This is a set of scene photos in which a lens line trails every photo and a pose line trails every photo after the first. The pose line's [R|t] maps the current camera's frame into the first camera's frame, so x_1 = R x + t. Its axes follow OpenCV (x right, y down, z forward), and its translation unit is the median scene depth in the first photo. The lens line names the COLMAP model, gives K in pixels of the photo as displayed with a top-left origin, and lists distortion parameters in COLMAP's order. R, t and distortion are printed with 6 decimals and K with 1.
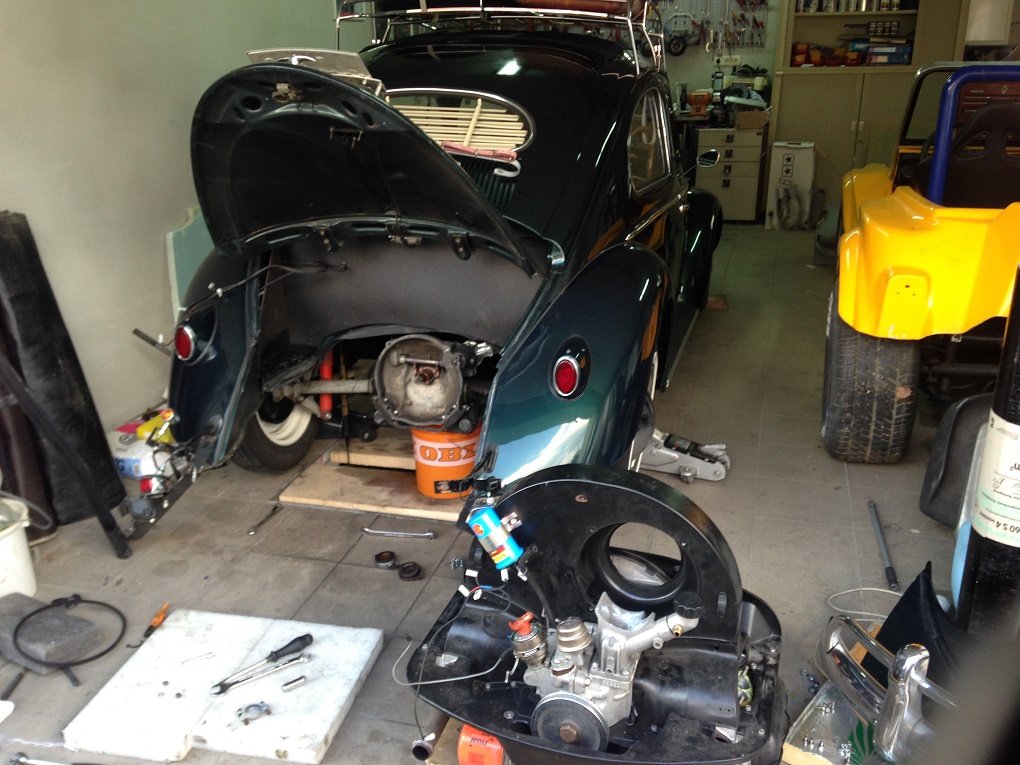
lens RADIAL K [[979.7, 0, 504.9], [0, 979.7, 360.6], [0, 0, 1]] dist [0.245690, -0.416773]
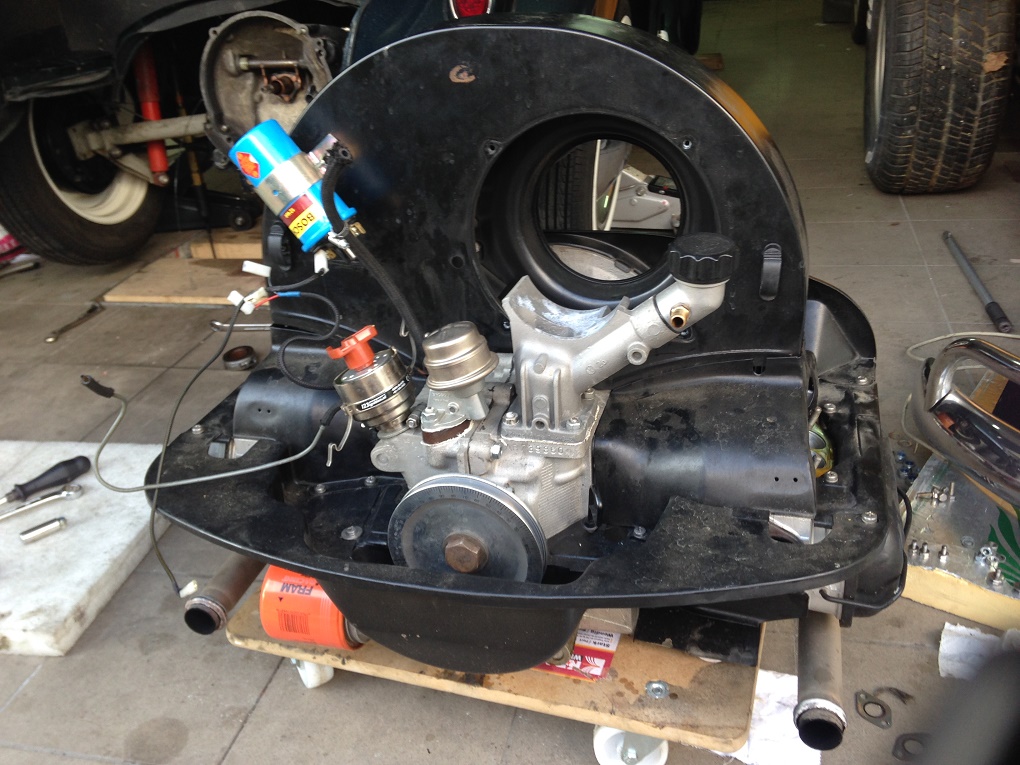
lens RADIAL K [[979.7, 0, 504.9], [0, 979.7, 360.6], [0, 0, 1]] dist [0.245690, -0.416773]
pose [[0.997322, -0.072870, 0.006261, 0.073682], [0.071670, 0.990783, 0.114949, 0.190577], [-0.014580, -0.114192, 0.993352, 0.455651]]
